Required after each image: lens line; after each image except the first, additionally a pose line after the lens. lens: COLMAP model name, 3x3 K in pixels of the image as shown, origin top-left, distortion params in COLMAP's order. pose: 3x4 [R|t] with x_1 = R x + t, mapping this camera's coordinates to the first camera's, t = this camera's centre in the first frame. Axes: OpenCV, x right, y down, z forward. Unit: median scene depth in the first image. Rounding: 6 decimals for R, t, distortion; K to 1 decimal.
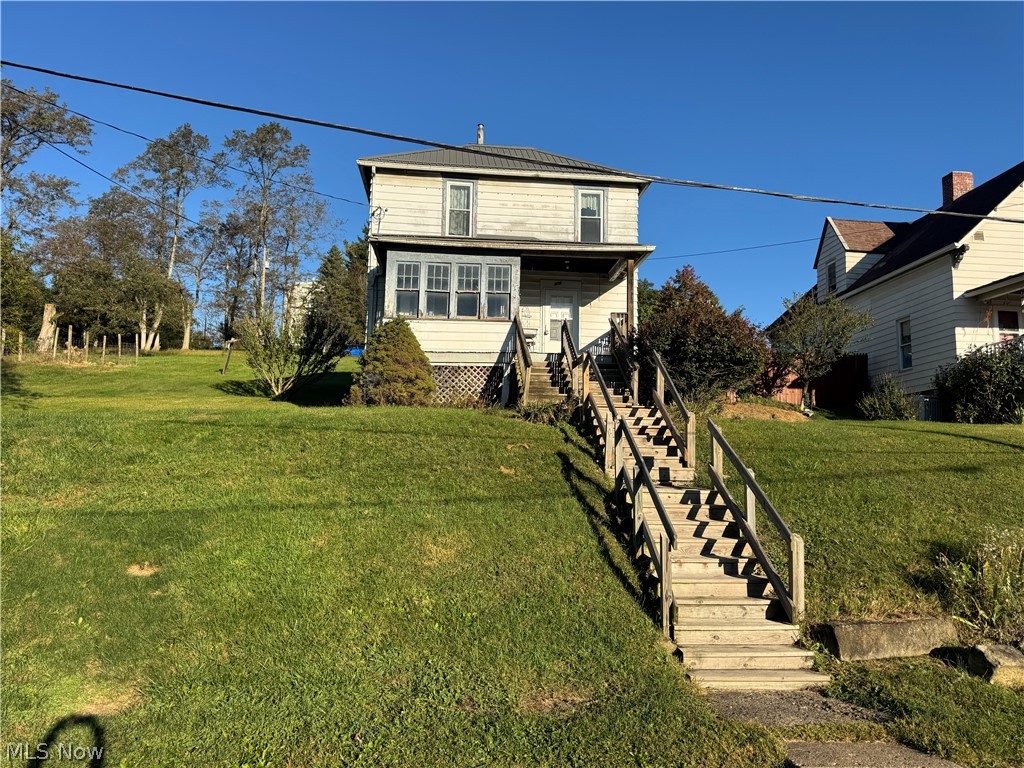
lens RADIAL K [[713.7, 0, 517.4], [0, 713.7, 383.3], [0, 0, 1]] dist [0.011711, 0.001498]
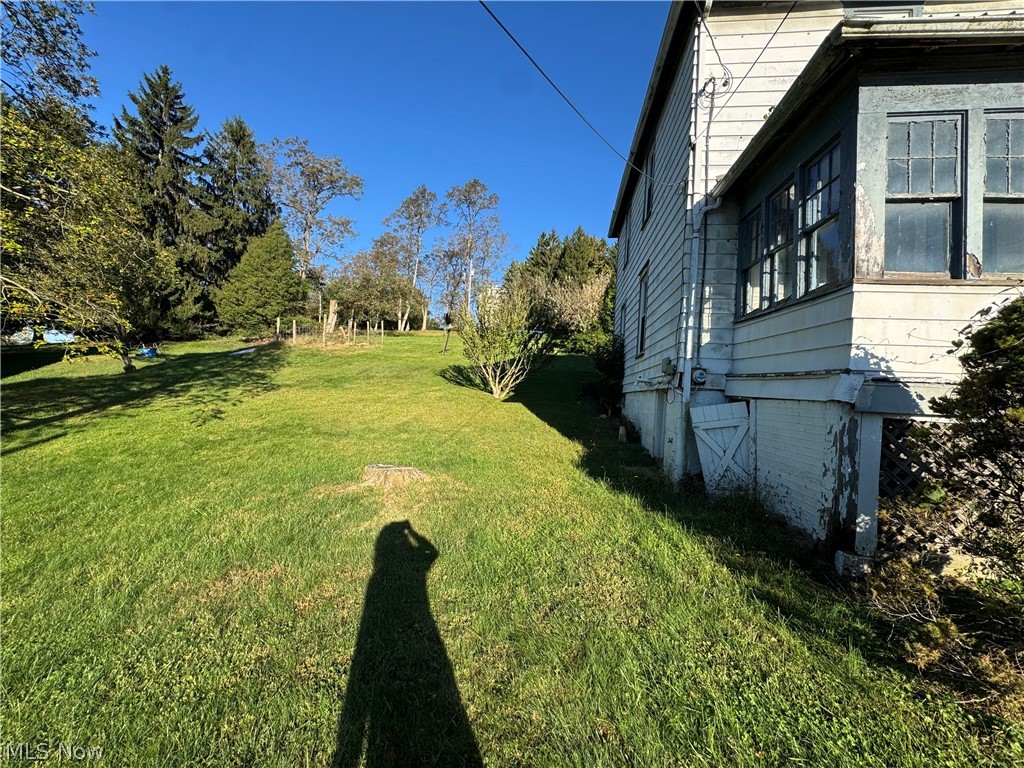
lens RADIAL K [[408.9, 0, 512.2], [0, 408.9, 385.5], [0, 0, 1]] dist [-0.001470, 0.000092]
pose [[0.973371, 0.033022, -0.226844, -0.054205], [-0.012335, 0.995681, 0.092016, -0.010073], [0.228903, -0.086767, 0.969575, 0.136705]]
